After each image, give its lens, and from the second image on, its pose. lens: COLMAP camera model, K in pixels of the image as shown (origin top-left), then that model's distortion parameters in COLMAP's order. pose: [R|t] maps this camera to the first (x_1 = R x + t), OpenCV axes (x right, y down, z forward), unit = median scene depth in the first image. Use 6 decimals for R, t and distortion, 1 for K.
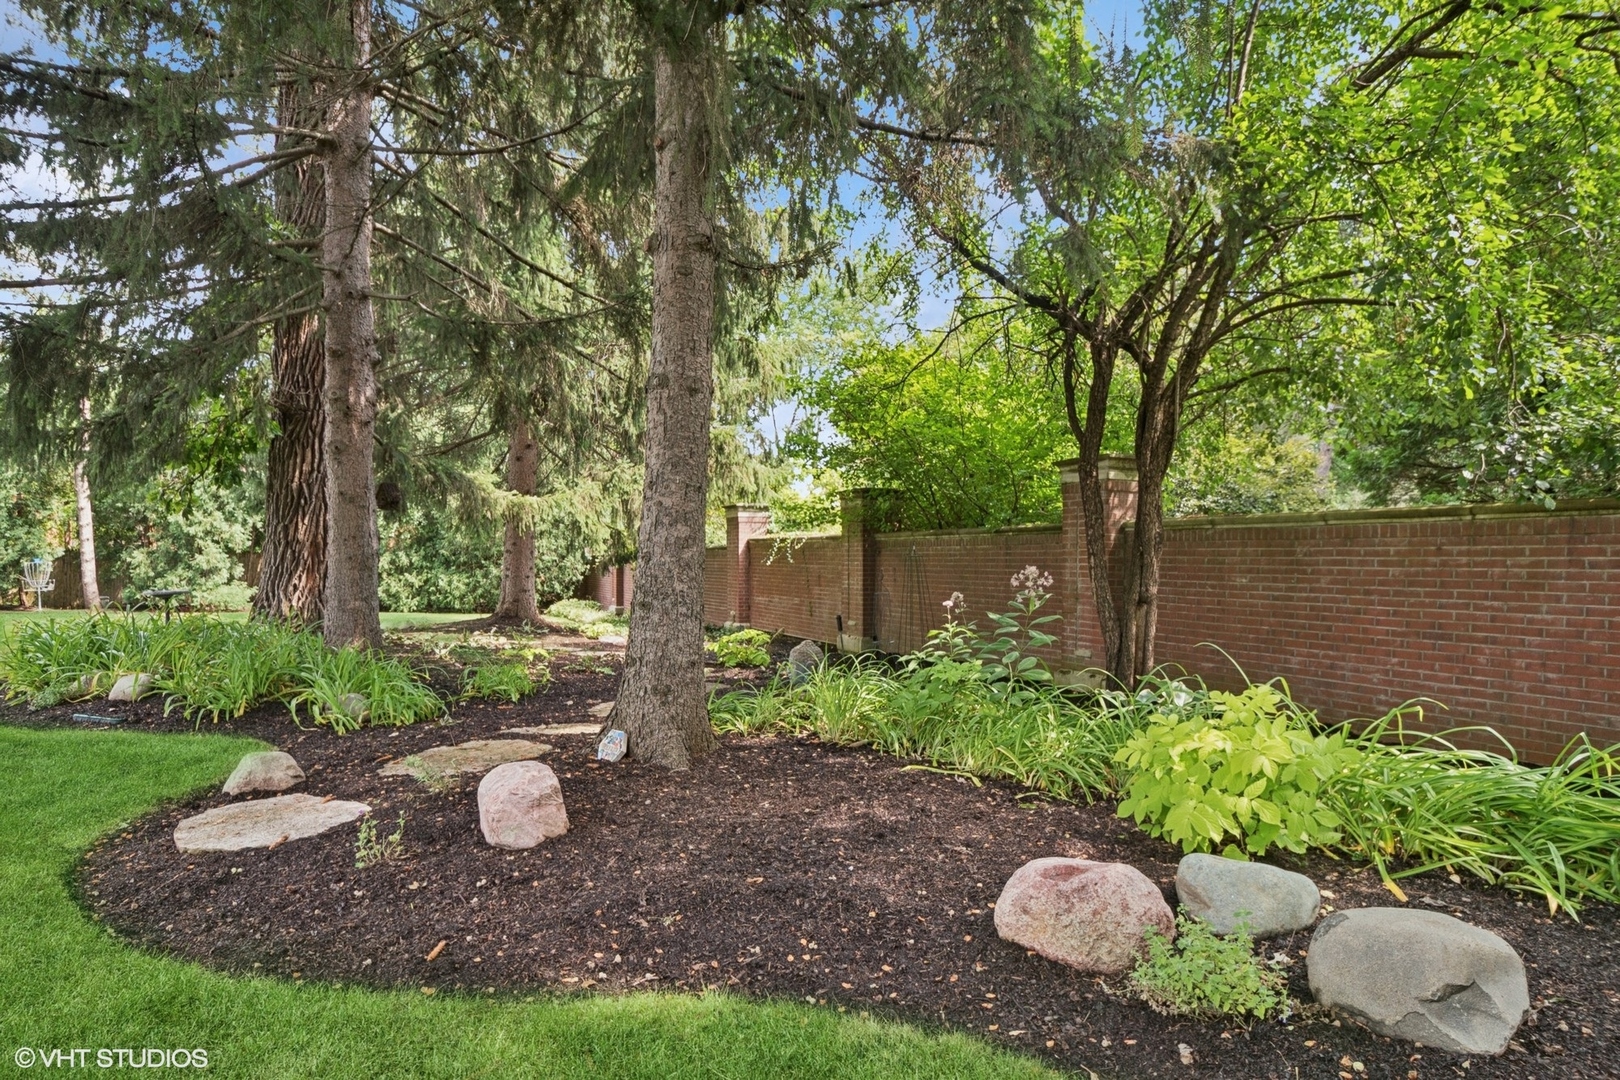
lens RADIAL K [[903.0, 0, 808.3], [0, 903.0, 555.6], [0, 0, 1]] dist [-0.008996, -0.000693]
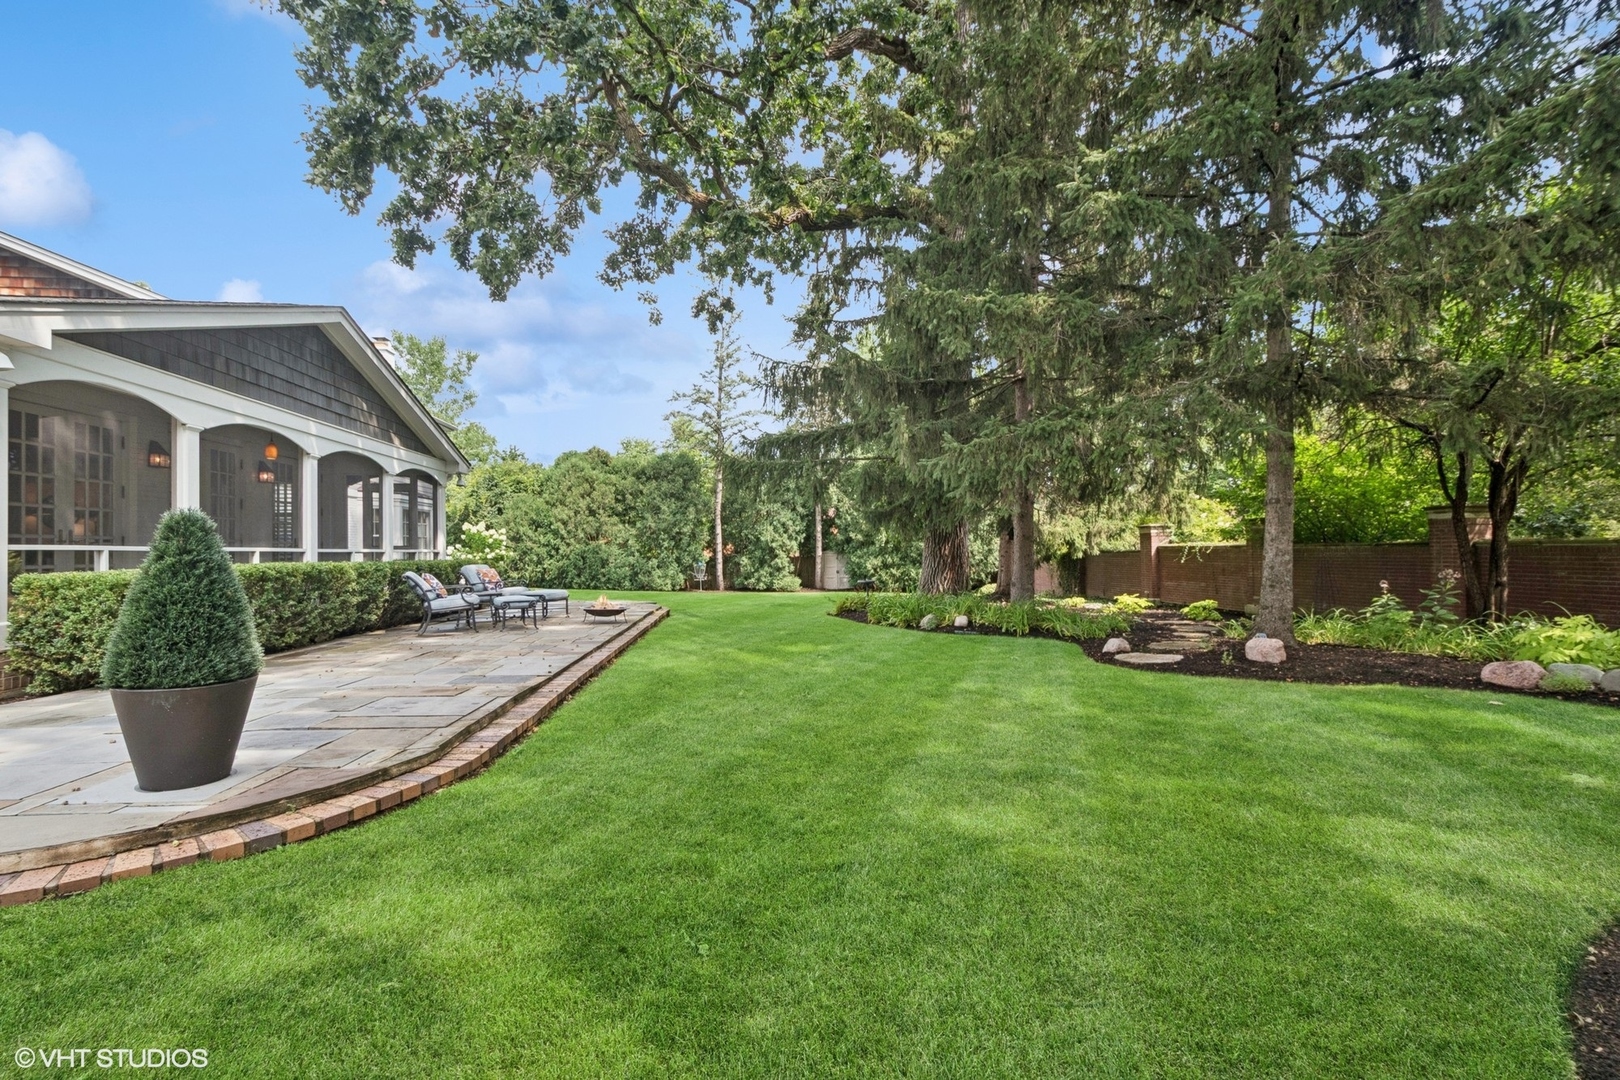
lens RADIAL K [[721.0, 0, 809.3], [0, 721.0, 544.3], [0, 0, 1]] dist [0.001069, 0.000408]
pose [[0.941060, -0.020792, -0.337599, -0.159425], [0.018584, 0.999780, -0.009772, -0.015516], [0.337728, 0.002922, 0.941239, -0.310281]]
